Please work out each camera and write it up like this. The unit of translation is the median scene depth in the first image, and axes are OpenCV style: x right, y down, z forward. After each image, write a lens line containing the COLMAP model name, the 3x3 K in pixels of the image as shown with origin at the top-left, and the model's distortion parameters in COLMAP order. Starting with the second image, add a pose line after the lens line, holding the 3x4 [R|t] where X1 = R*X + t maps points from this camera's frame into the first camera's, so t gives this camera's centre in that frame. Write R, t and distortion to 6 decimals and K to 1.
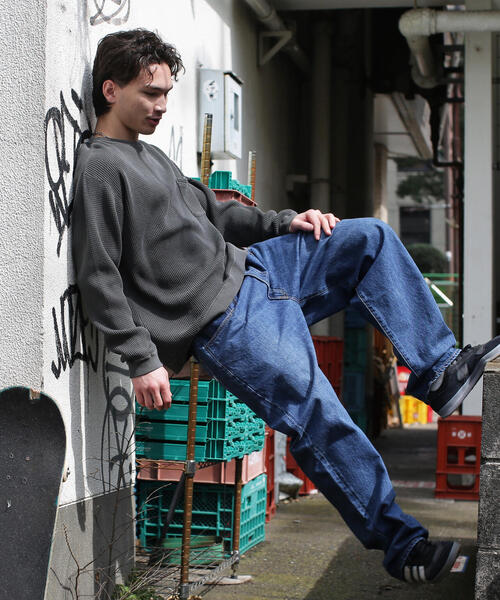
lens RADIAL K [[2110.0, 0, 249.7], [0, 2110.0, 300.3], [0, 0, 1]] dist [-0.061368, 0.000000]
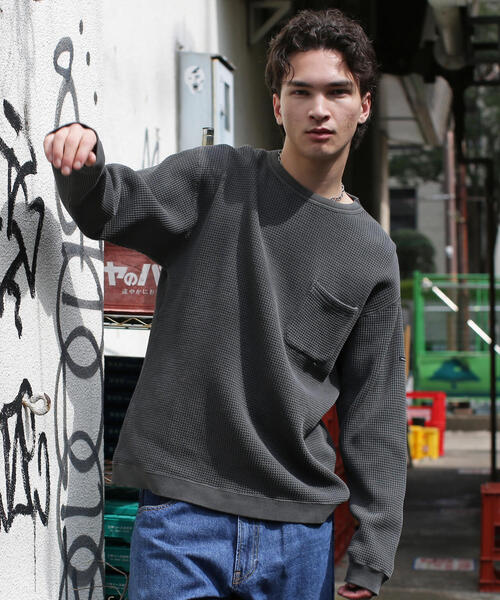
lens RADIAL K [[2110.0, 0, 250.4], [0, 2110.0, 299.6], [0, 0, 1]] dist [-0.061368, 0.000000]
pose [[0.999741, -0.008256, 0.021194, -0.014589], [0.007893, 0.999822, 0.017136, -0.031415], [-0.021331, -0.016964, 0.999629, 0.221876]]
